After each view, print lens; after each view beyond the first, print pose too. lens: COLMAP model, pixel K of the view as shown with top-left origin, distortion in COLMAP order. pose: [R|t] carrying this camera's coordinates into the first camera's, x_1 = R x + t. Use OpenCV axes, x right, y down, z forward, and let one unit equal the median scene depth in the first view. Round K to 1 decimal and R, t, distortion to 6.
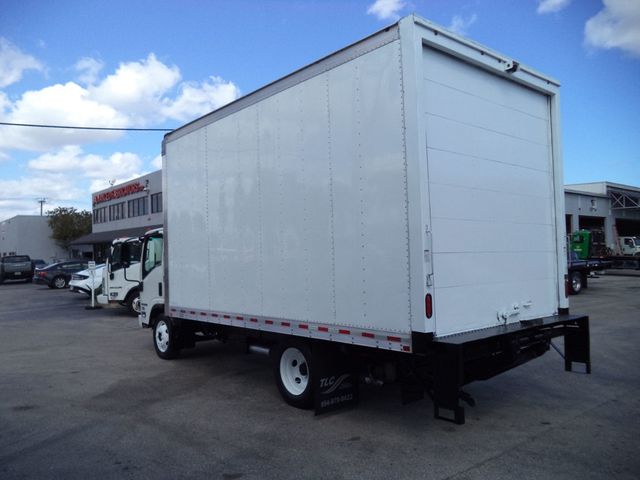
lens RADIAL K [[506.8, 0, 327.1], [0, 506.8, 238.1], [0, 0, 1]] dist [-0.015850, -0.015863]
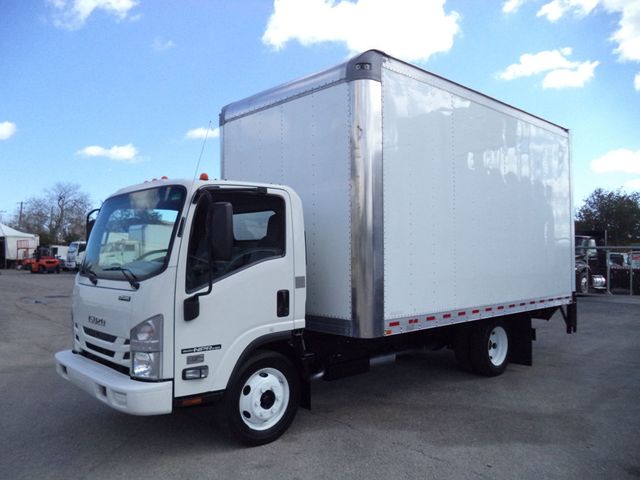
lens RADIAL K [[526.1, 0, 323.9], [0, 526.1, 238.7], [0, 0, 1]] dist [-0.027670, 0.005054]
pose [[-0.039914, 0.059749, 0.997415, -1.357818], [-0.041930, 0.997231, -0.061416, 0.107881], [-0.998323, -0.044273, -0.037298, 1.543326]]
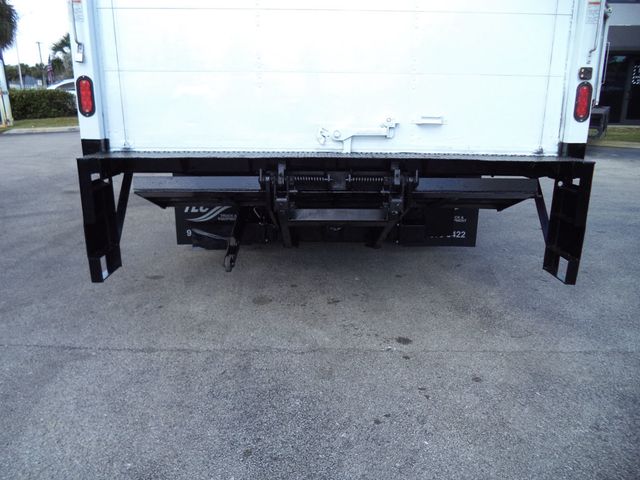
lens RADIAL K [[514.8, 0, 335.5], [0, 514.8, 239.8], [0, 0, 1]] dist [-0.015832, -0.016441]
pose [[0.776431, 0.196268, -0.598860, 0.629586], [-0.000654, 0.950517, 0.310671, 0.080056], [0.630201, -0.240824, 0.738140, 0.512756]]
